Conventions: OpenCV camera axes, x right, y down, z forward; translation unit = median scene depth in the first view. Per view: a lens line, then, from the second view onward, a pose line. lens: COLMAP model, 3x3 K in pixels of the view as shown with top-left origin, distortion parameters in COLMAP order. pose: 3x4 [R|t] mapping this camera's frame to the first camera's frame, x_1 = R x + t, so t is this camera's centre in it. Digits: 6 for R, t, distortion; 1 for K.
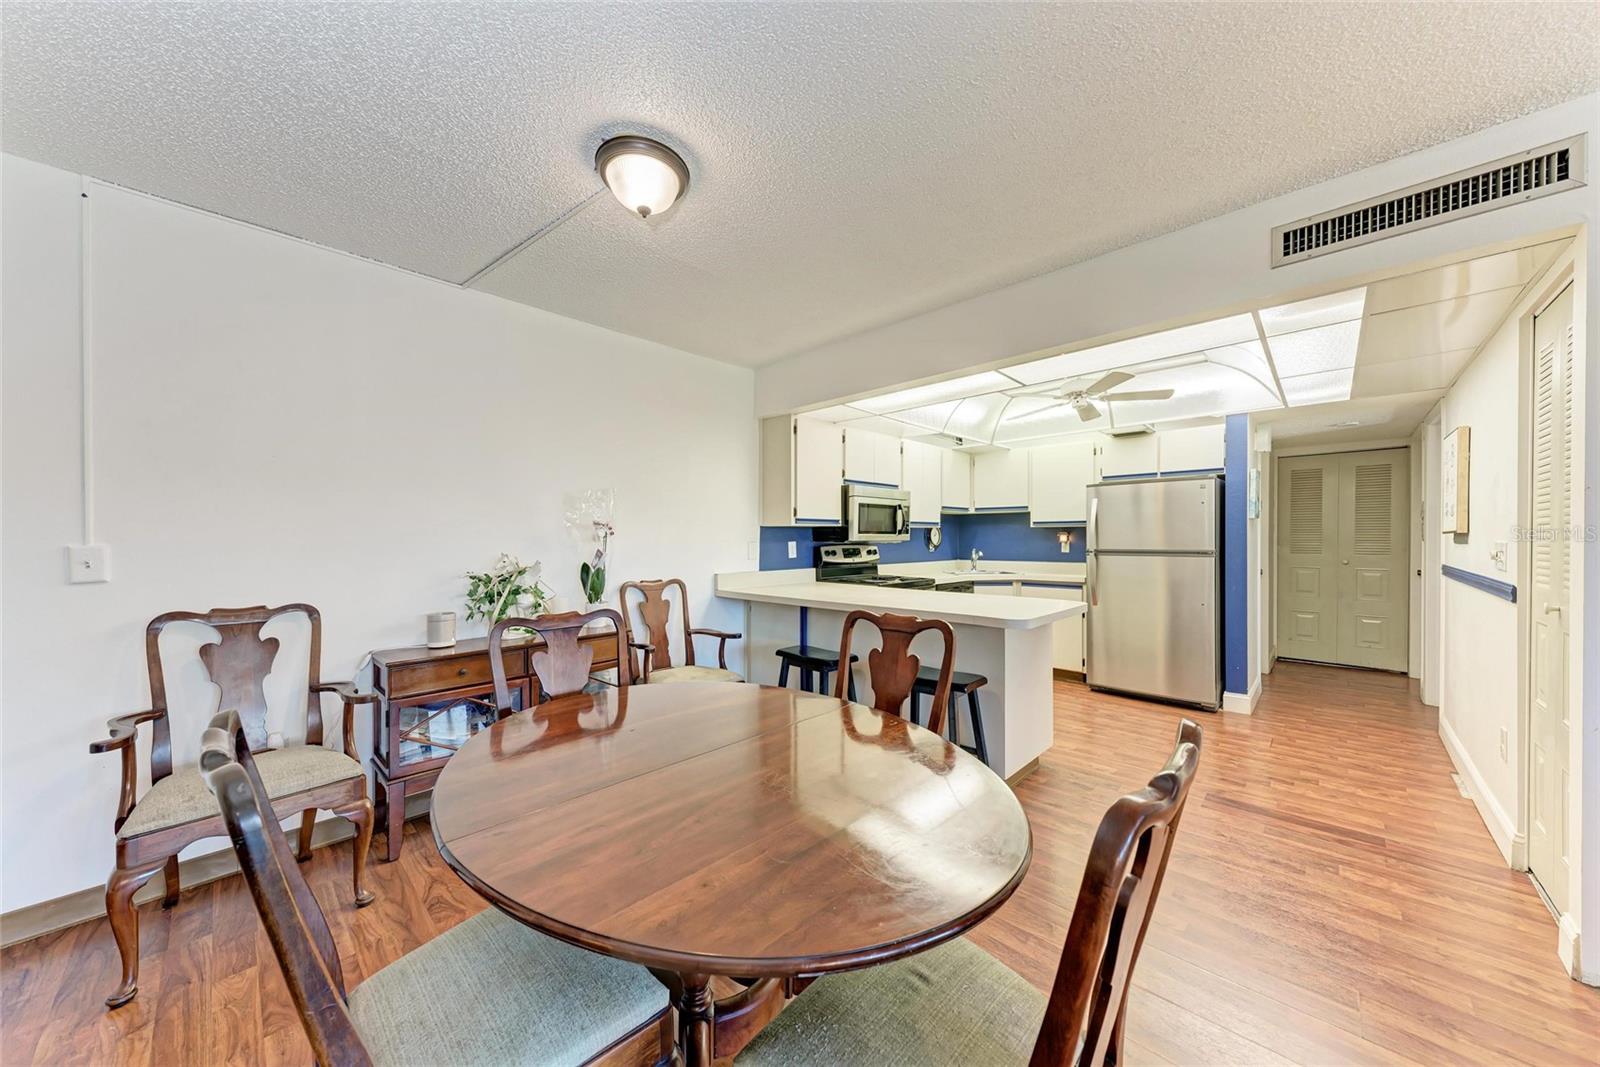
lens RADIAL K [[545.0, 0, 805.0], [0, 545.0, 537.9], [0, 0, 1]] dist [0.006219, -0.001359]
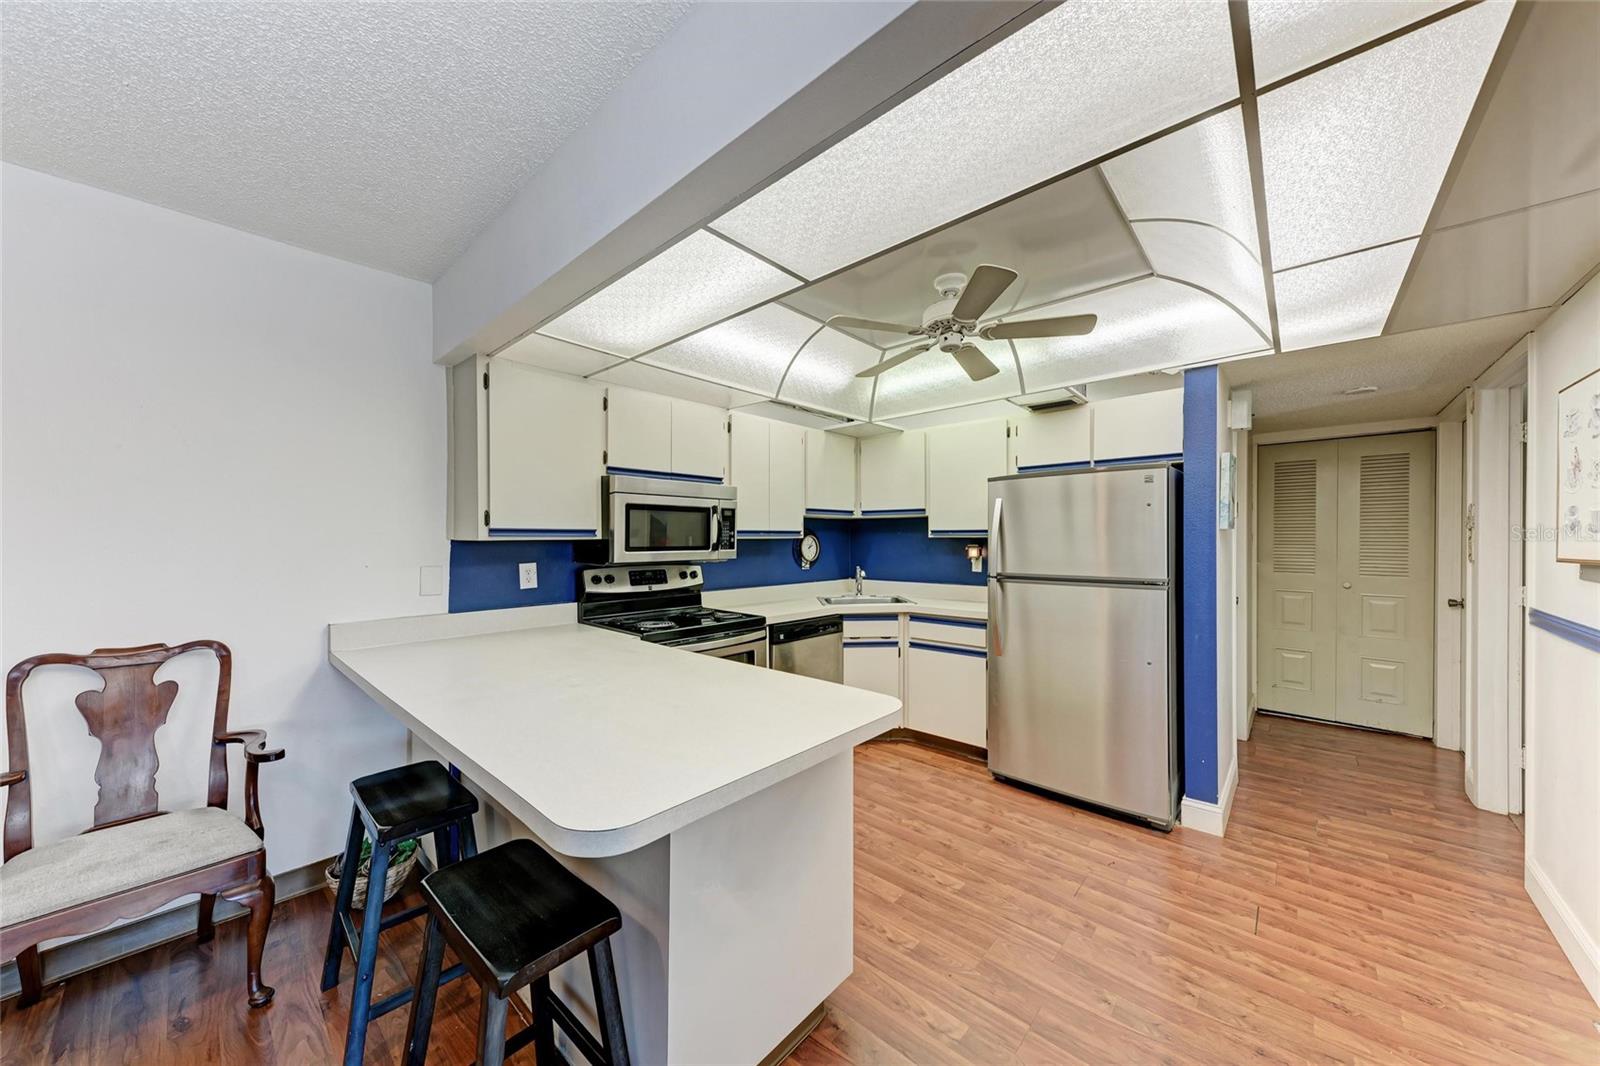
lens RADIAL K [[545.0, 0, 808.6], [0, 545.0, 536.3], [0, 0, 1]] dist [0.006219, -0.001359]
pose [[0.999416, 0.000903, 0.034161, 0.284530], [-0.000758, 0.999991, -0.004244, -0.022446], [-0.034165, 0.004216, 0.999407, 0.346191]]
